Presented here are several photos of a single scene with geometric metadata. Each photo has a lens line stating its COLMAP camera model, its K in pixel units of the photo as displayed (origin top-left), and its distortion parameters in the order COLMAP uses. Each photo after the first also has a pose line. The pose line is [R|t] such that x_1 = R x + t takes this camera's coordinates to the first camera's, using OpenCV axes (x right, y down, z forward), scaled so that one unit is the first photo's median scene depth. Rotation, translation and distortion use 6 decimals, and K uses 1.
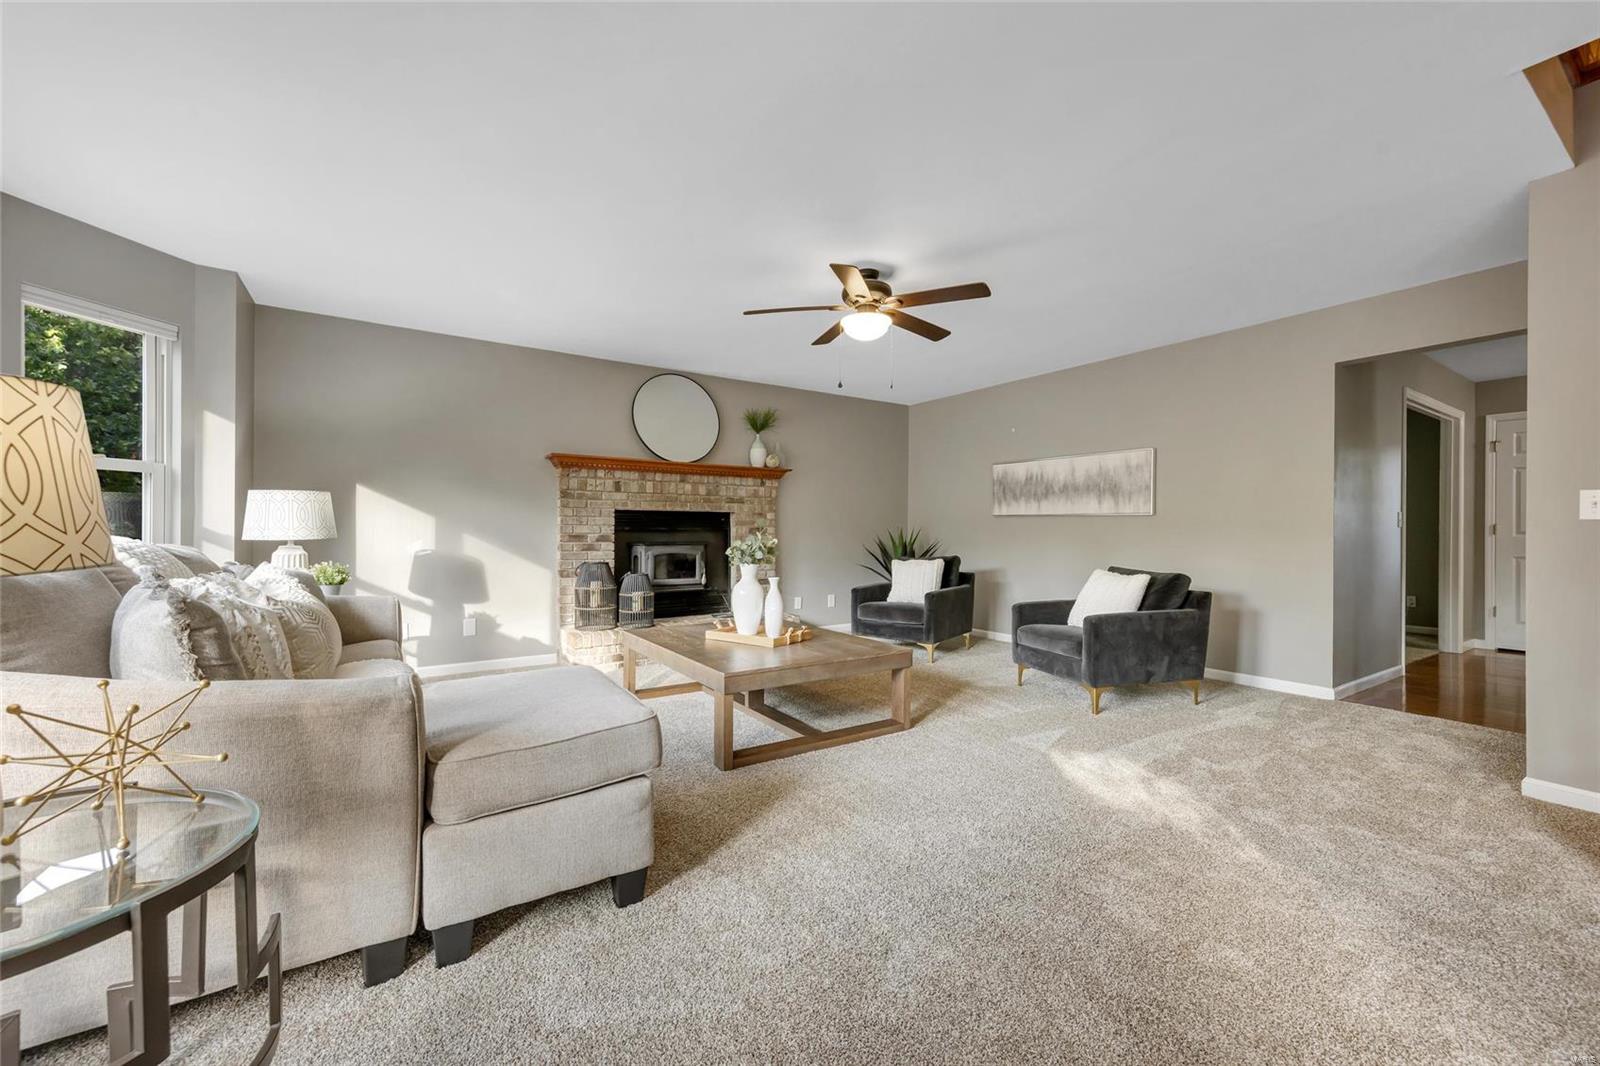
lens RADIAL K [[661.0, 0, 810.7], [0, 661.0, 528.2], [0, 0, 1]] dist [0.022123, -0.001010]
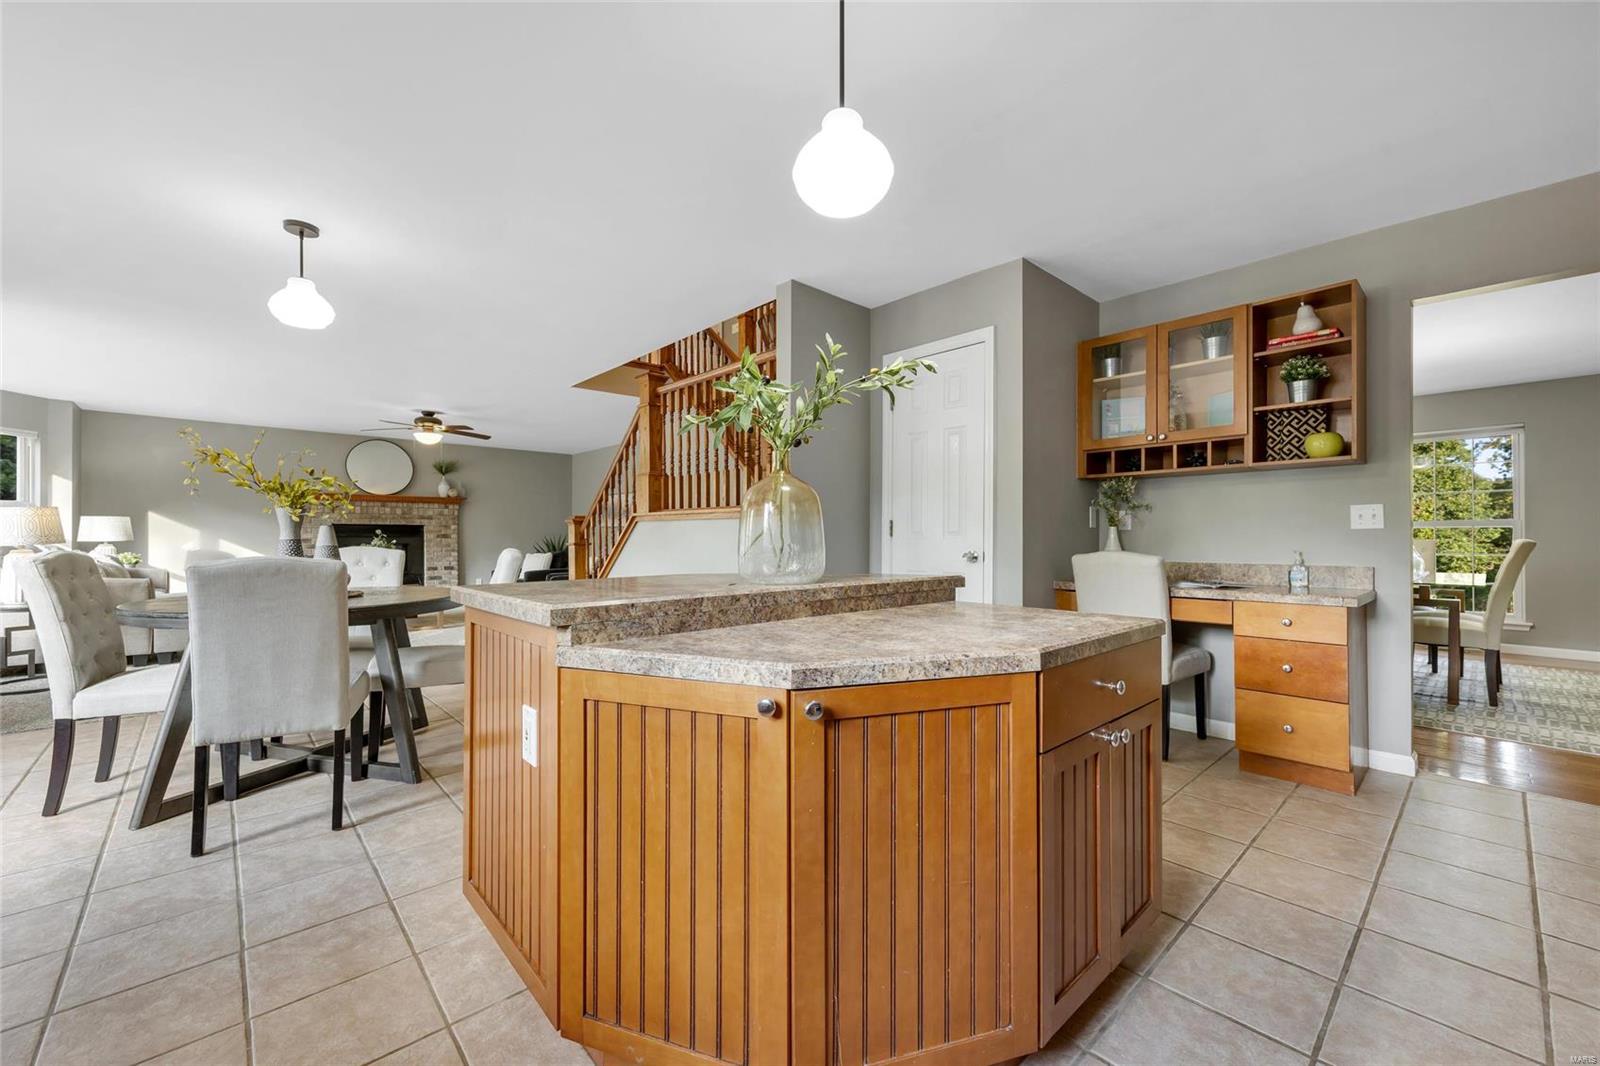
lens RADIAL K [[661.0, 0, 814.2], [0, 661.0, 530.5], [0, 0, 1]] dist [0.022123, -0.001010]
pose [[0.988493, -0.003150, 0.151233, 0.654557], [0.004115, 0.999973, -0.006073, 0.003958], [-0.151210, 0.006626, 0.988480, -0.853867]]
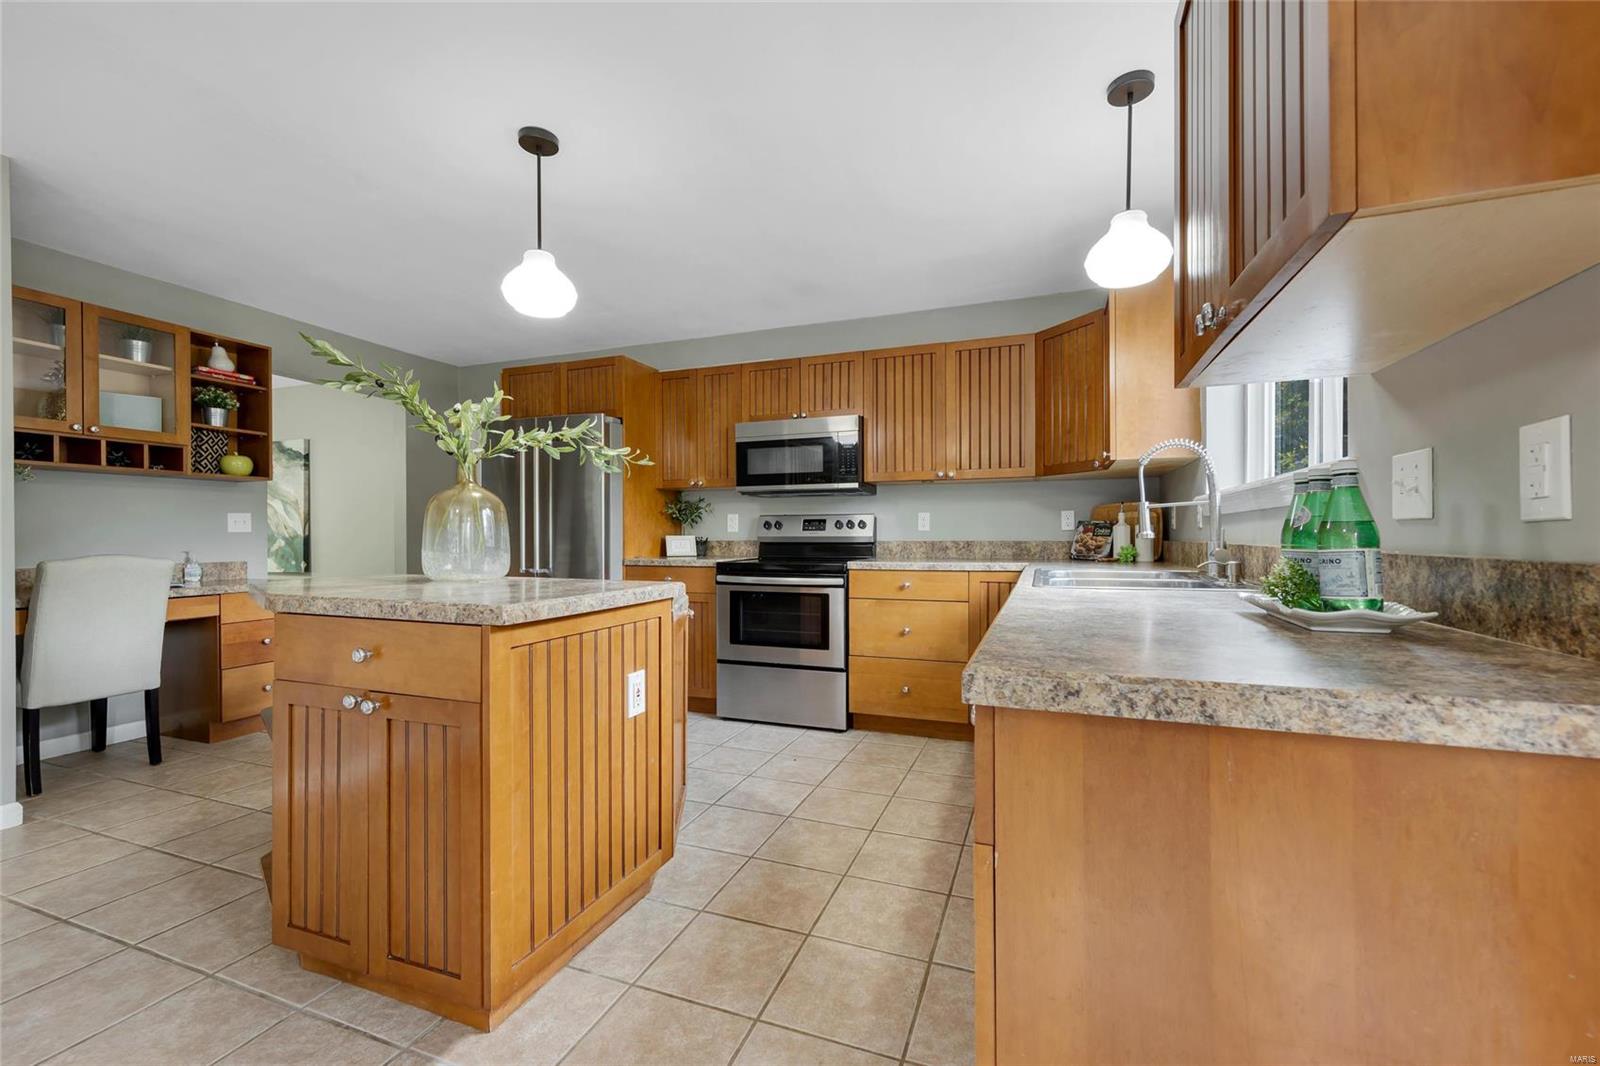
lens RADIAL K [[661.0, 0, 783.7], [0, 661.0, 536.7], [0, 0, 1]] dist [0.022123, -0.001010]
pose [[-0.569025, -0.002582, 0.822316, 0.236634], [0.003435, 0.999979, 0.005517, 0.004017], [-0.822313, 0.005964, -0.569004, -0.415368]]
